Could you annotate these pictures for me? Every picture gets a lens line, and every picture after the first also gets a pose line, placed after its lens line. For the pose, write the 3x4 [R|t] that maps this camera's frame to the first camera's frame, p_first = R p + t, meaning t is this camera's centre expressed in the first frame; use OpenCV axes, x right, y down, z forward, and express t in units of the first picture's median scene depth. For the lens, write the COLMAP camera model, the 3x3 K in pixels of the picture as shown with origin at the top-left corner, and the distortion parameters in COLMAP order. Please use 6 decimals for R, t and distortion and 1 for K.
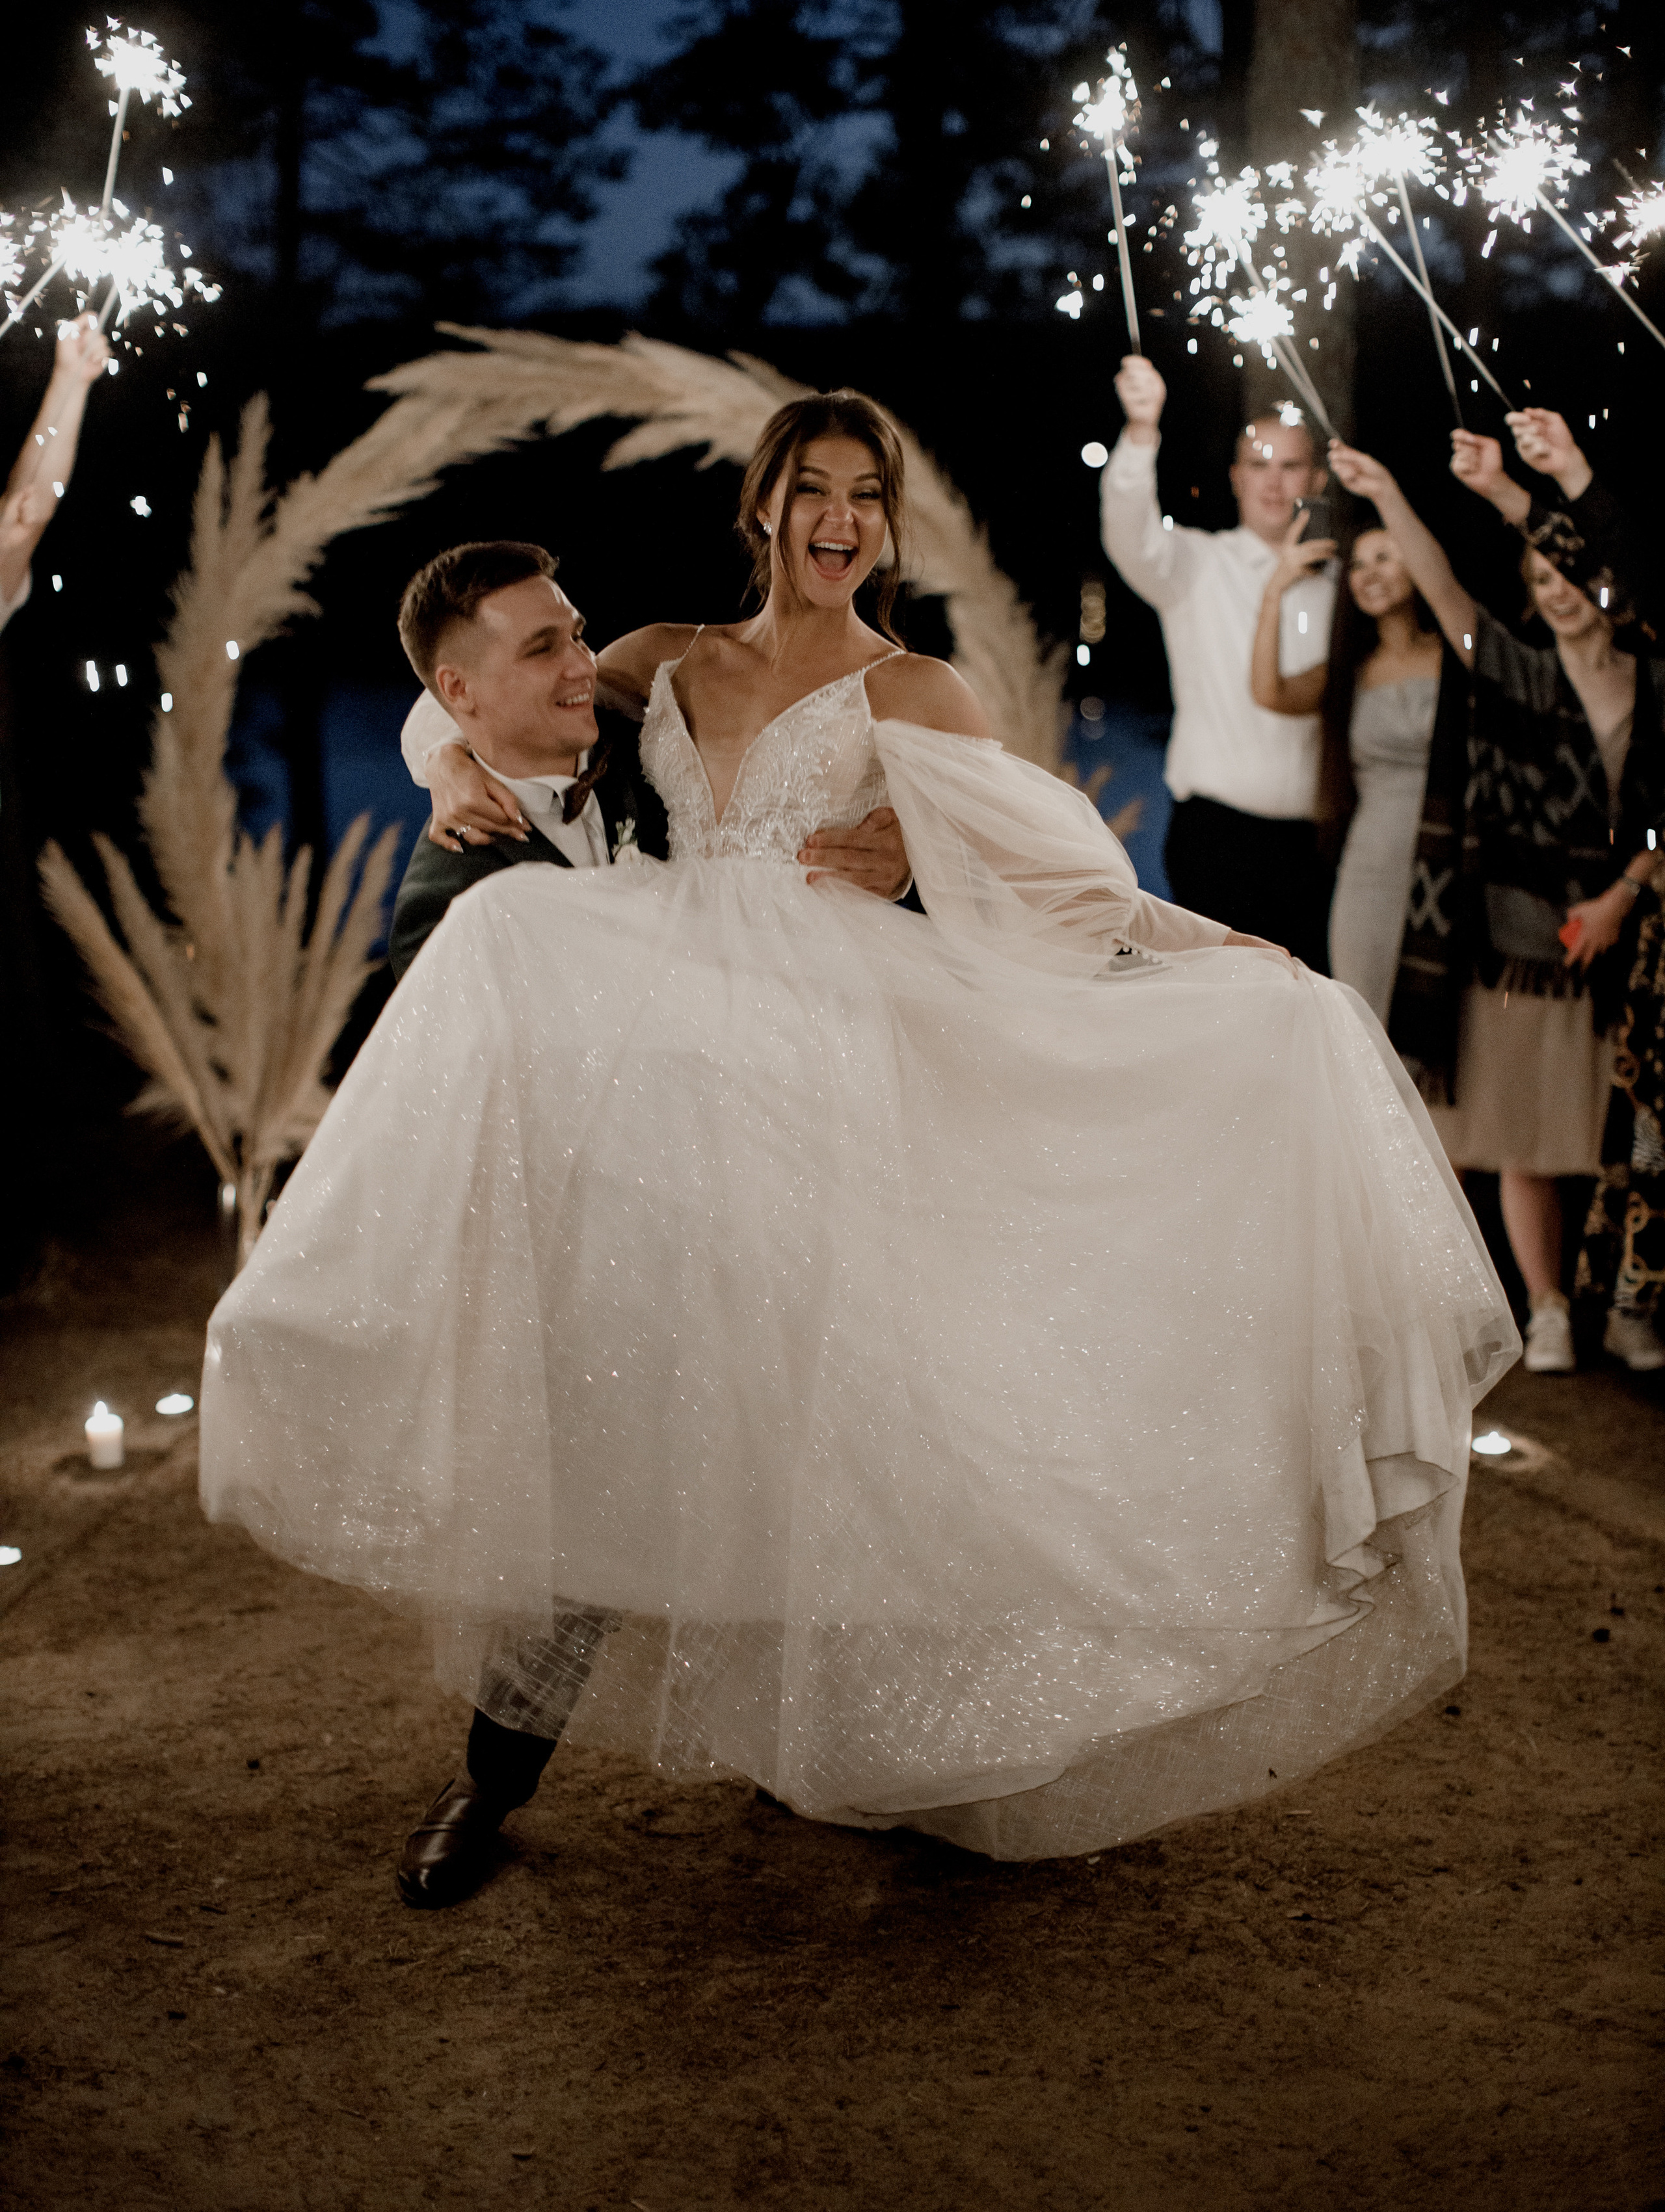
lens RADIAL K [[3709.6, 0, 832.5], [0, 3709.6, 1106.0], [0, 0, 1]] dist [-0.156435, 0.127768]
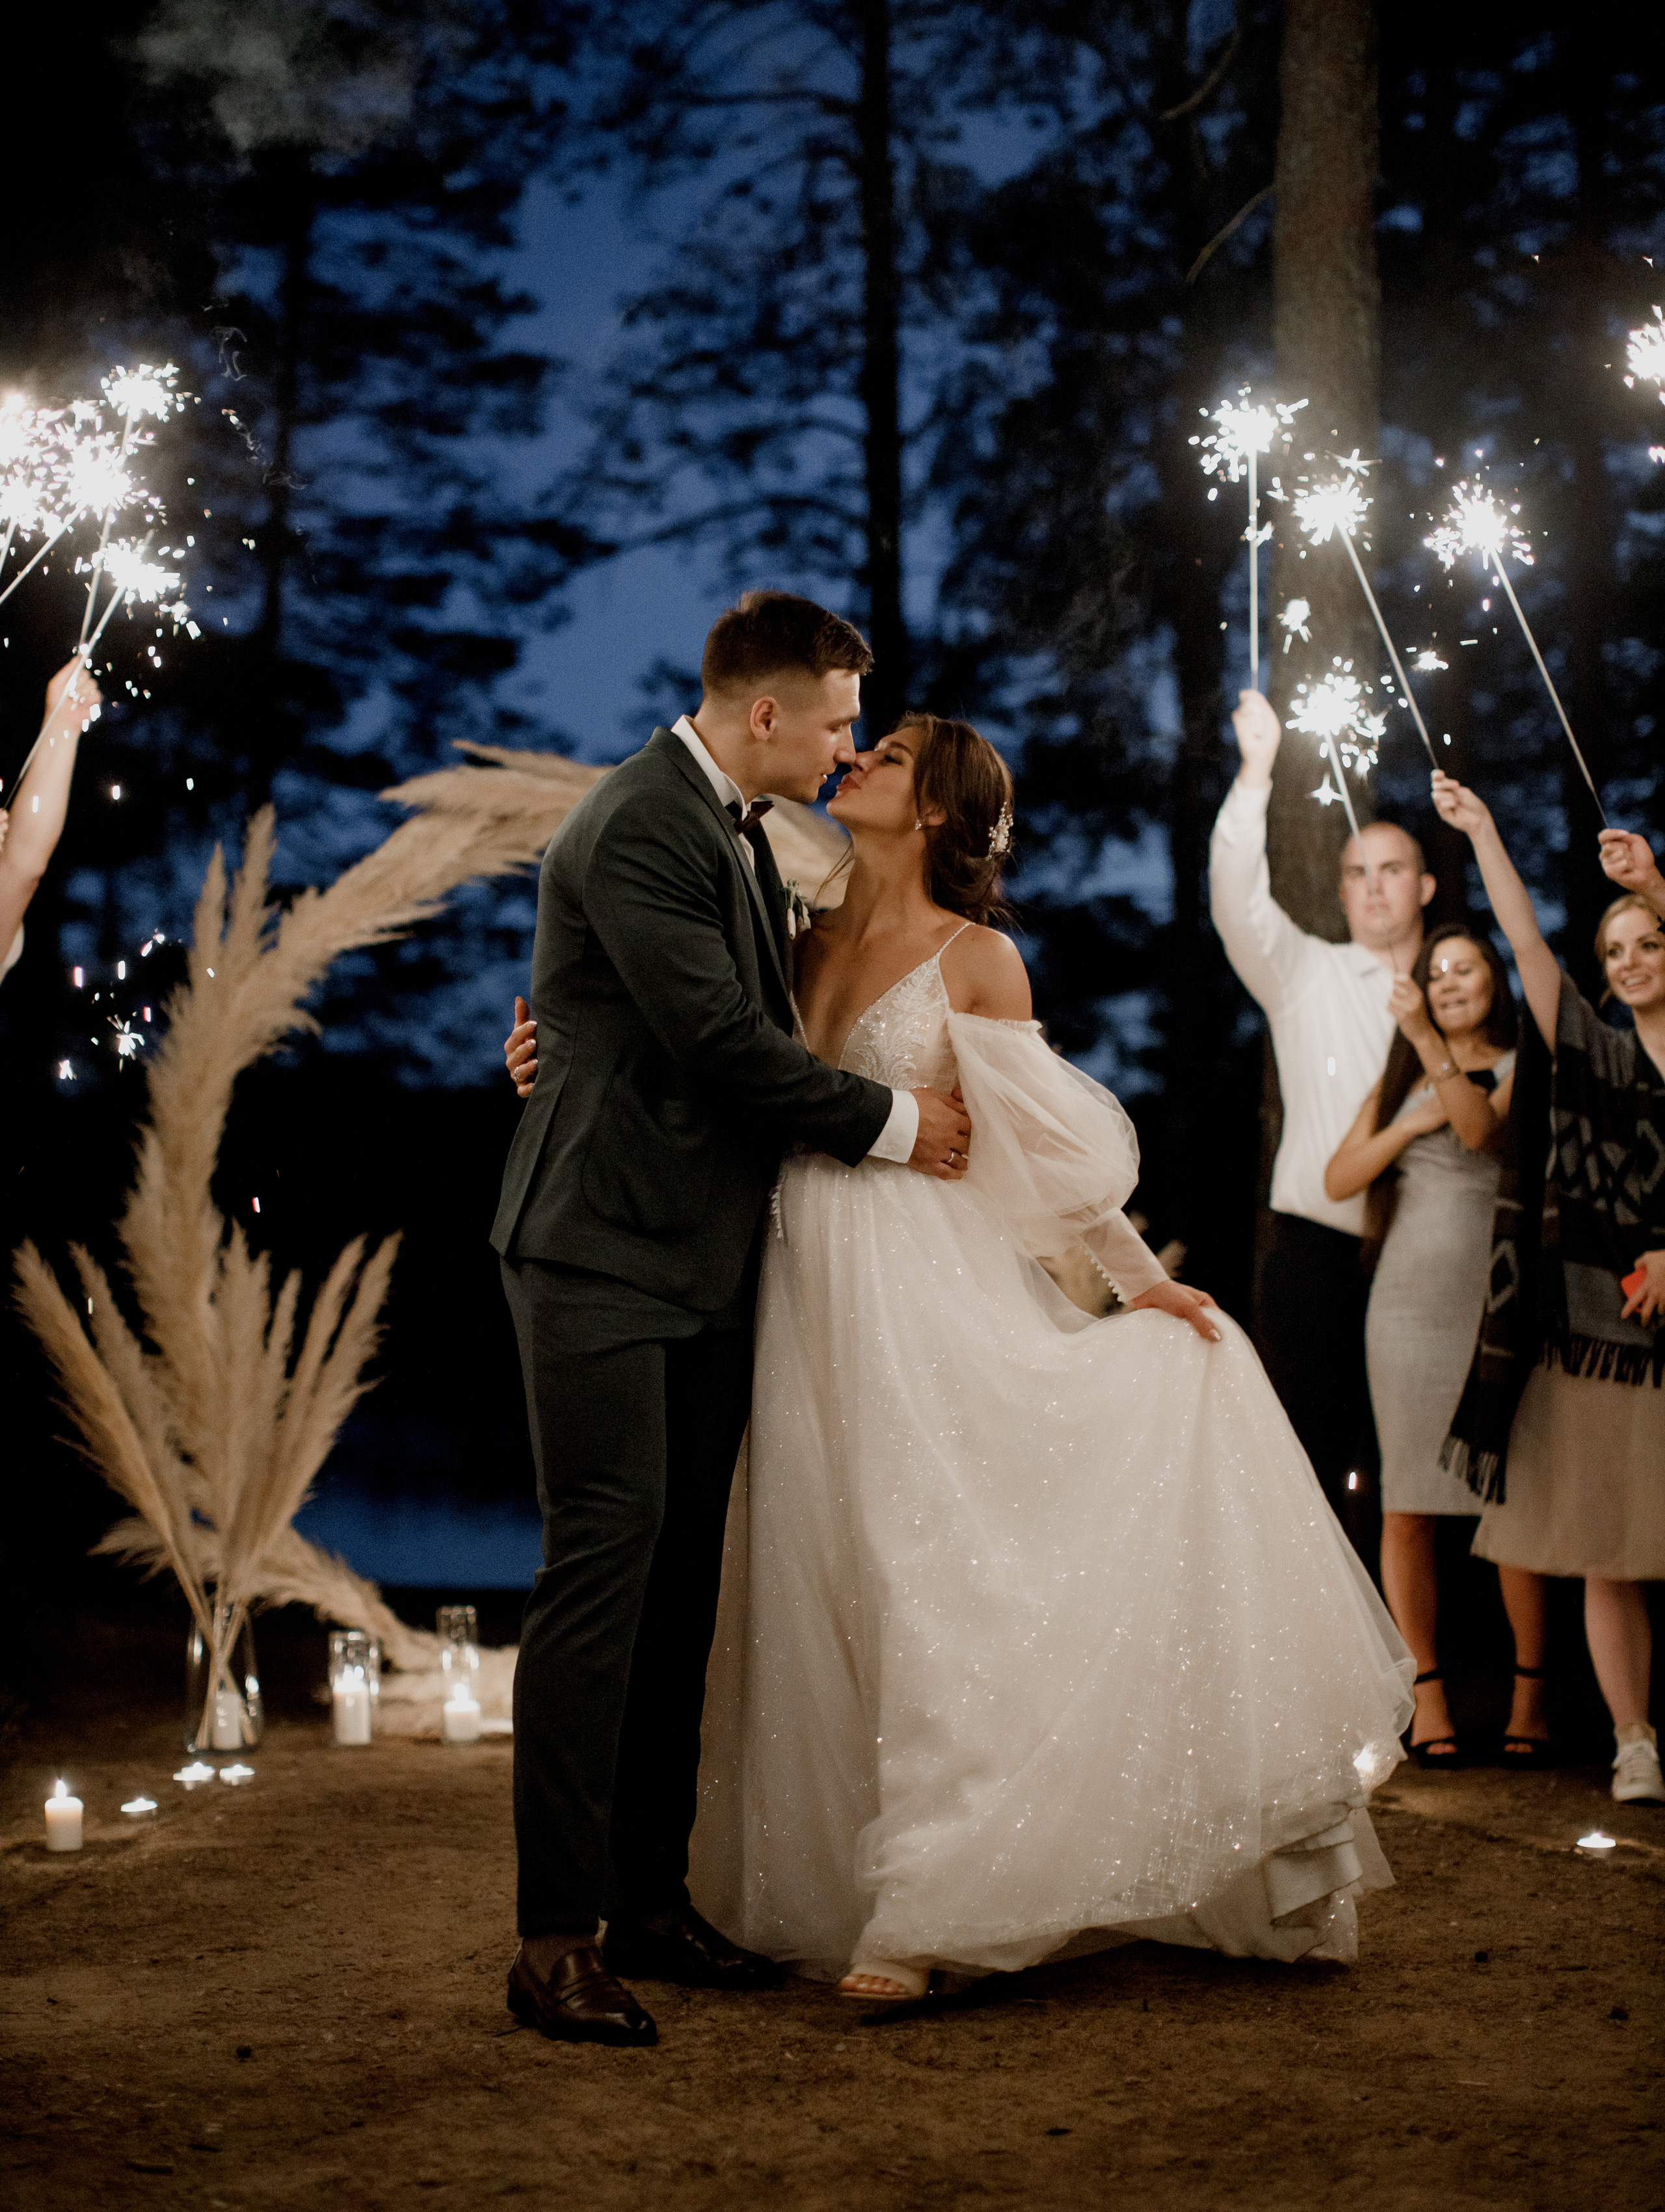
lens RADIAL K [[3697.4, 0, 830.0], [0, 3697.4, 1048.9], [0, 0, 1]] dist [-0.156114, 0.286511]
pose [[0.999658, 0.017890, 0.019100, -0.028531], [-0.013050, 0.973396, -0.228755, 0.101166], [-0.022684, 0.228428, 0.973297, 0.076691]]
